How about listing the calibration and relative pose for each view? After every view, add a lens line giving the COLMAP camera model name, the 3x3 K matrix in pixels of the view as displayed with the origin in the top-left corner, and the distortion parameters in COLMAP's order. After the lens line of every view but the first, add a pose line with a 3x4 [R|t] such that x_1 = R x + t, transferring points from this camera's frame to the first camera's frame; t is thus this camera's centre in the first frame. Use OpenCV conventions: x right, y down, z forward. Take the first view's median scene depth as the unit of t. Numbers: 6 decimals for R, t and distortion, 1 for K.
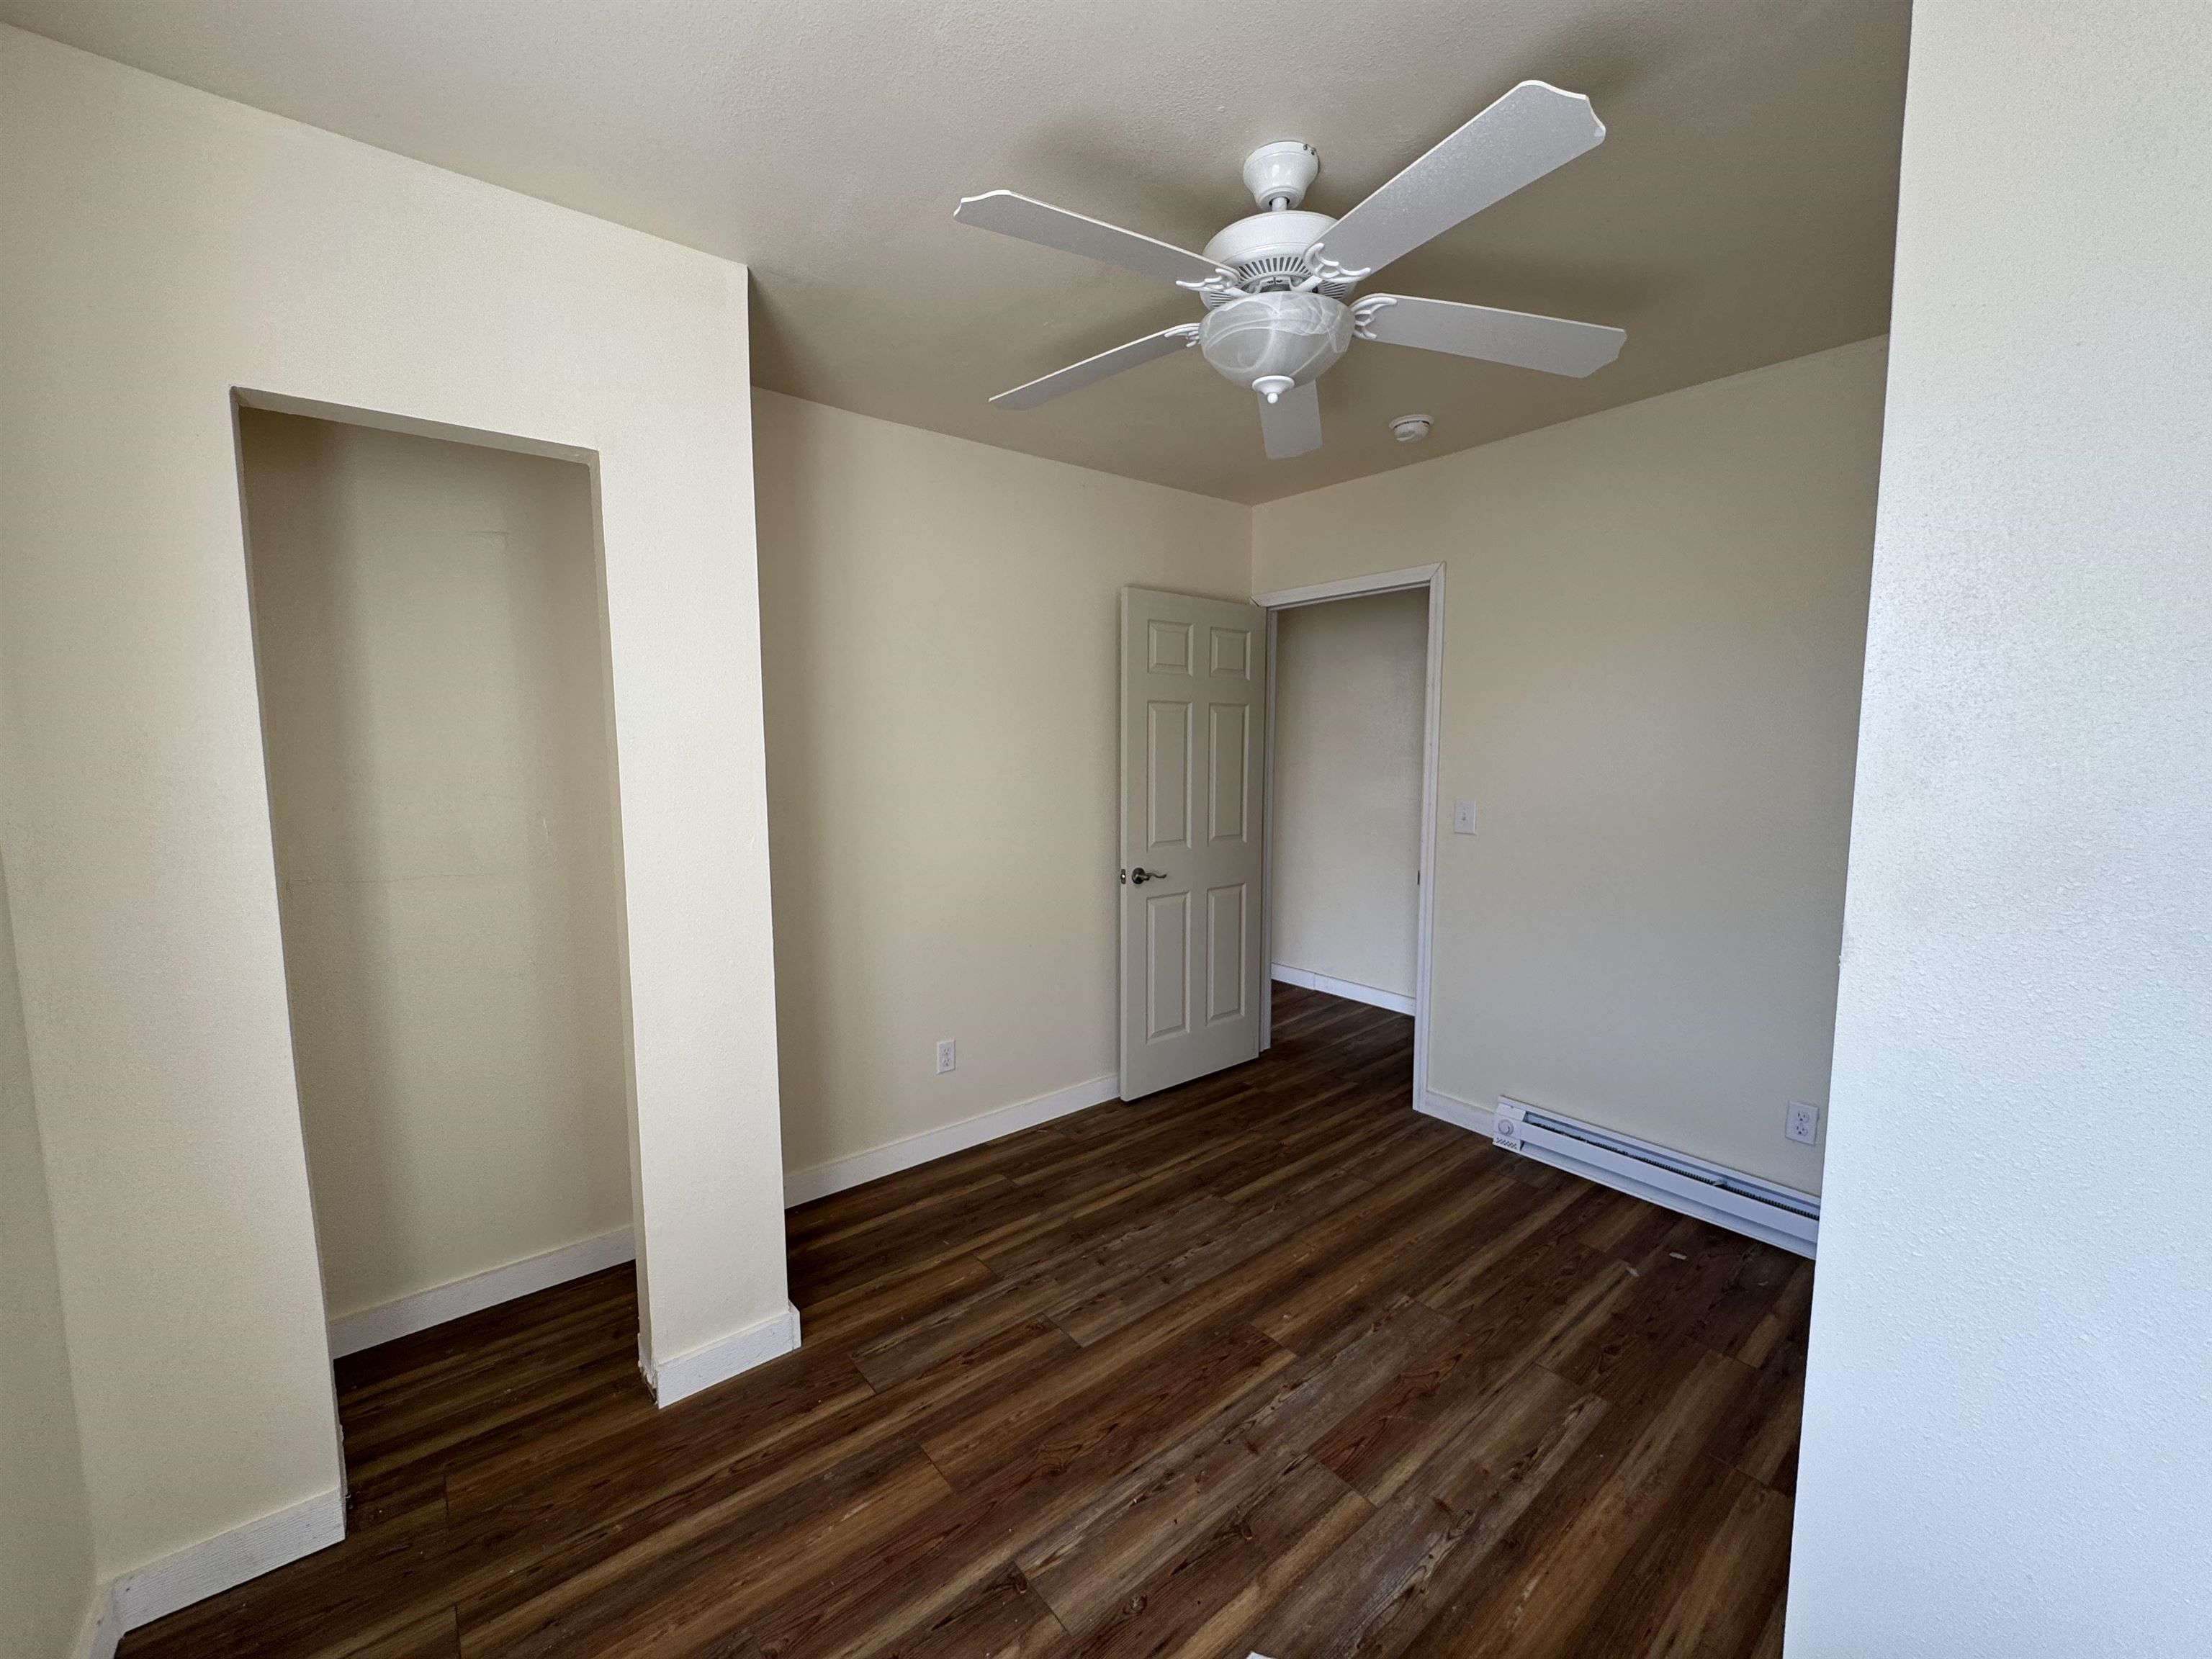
lens RADIAL K [[886.4, 0, 1106.0], [0, 886.4, 829.5], [0, 0, 1]] dist [-0.001425, 0.000375]
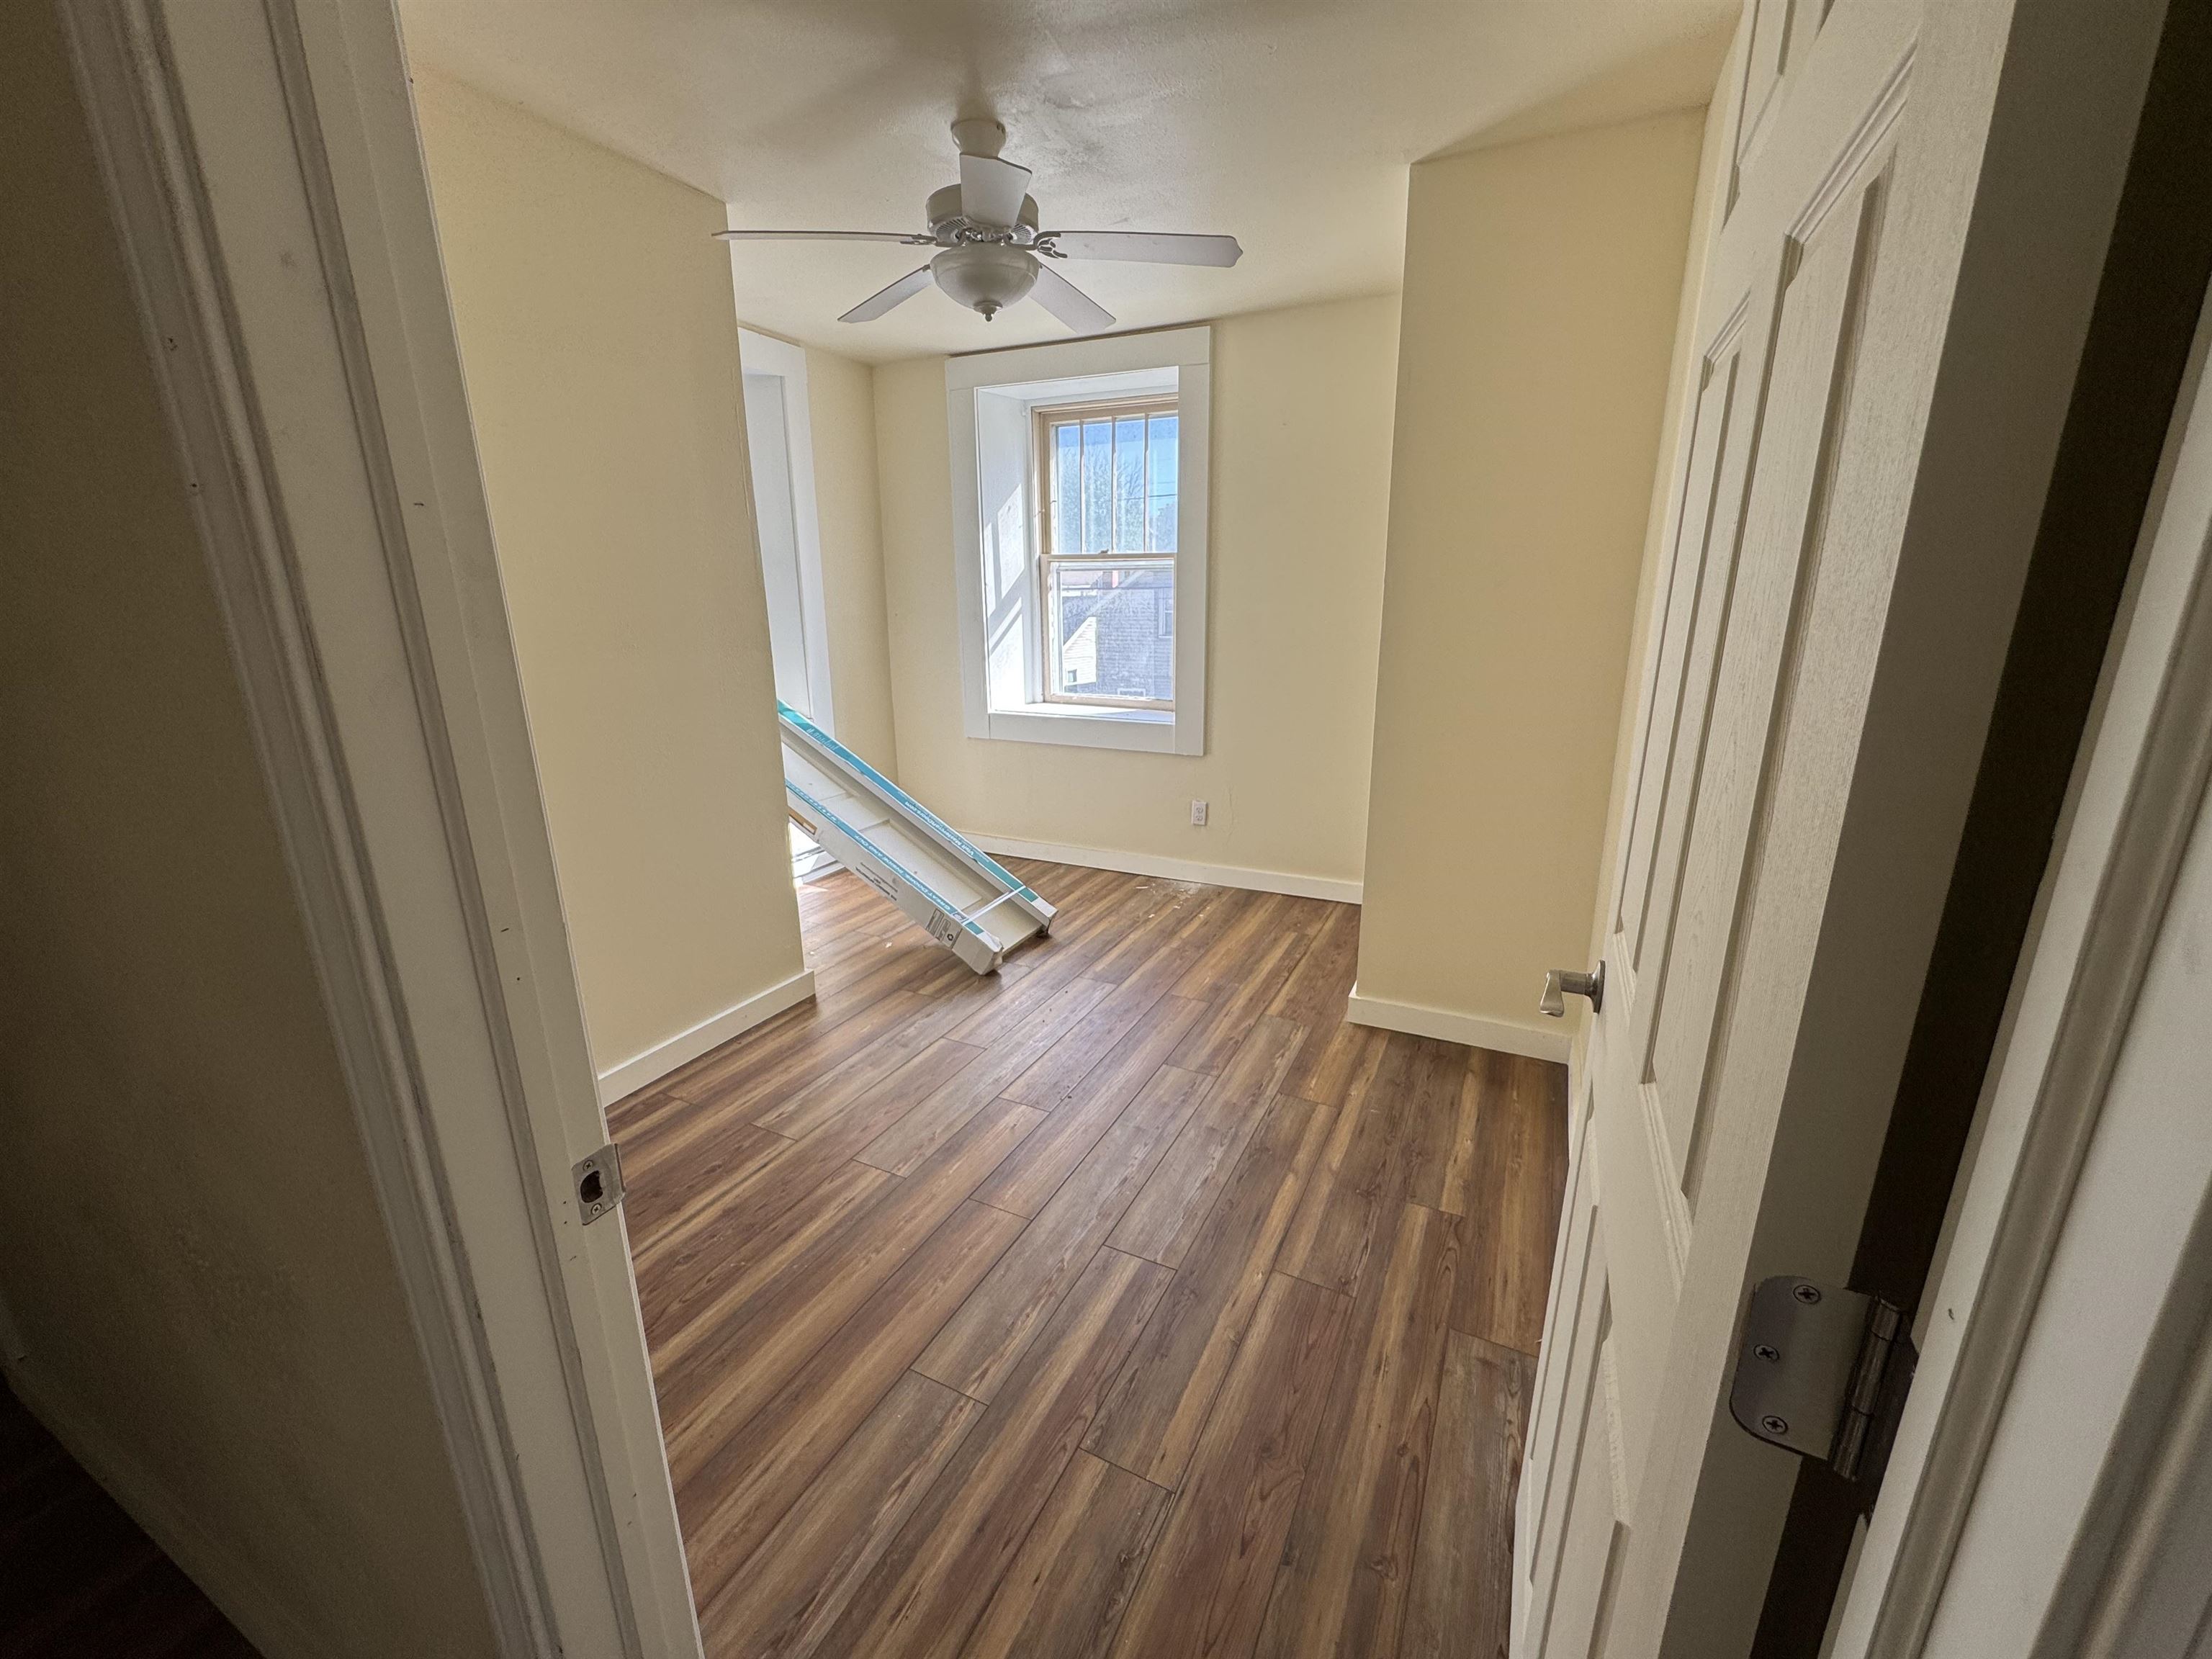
lens RADIAL K [[886.4, 0, 1106.0], [0, 886.4, 829.5], [0, 0, 1]] dist [-0.001425, 0.000375]
pose [[-0.910246, 0.119353, -0.396493, 0.437485], [-0.030541, 0.935596, 0.351748, -0.145221], [0.412940, 0.332287, -0.847978, 1.651568]]
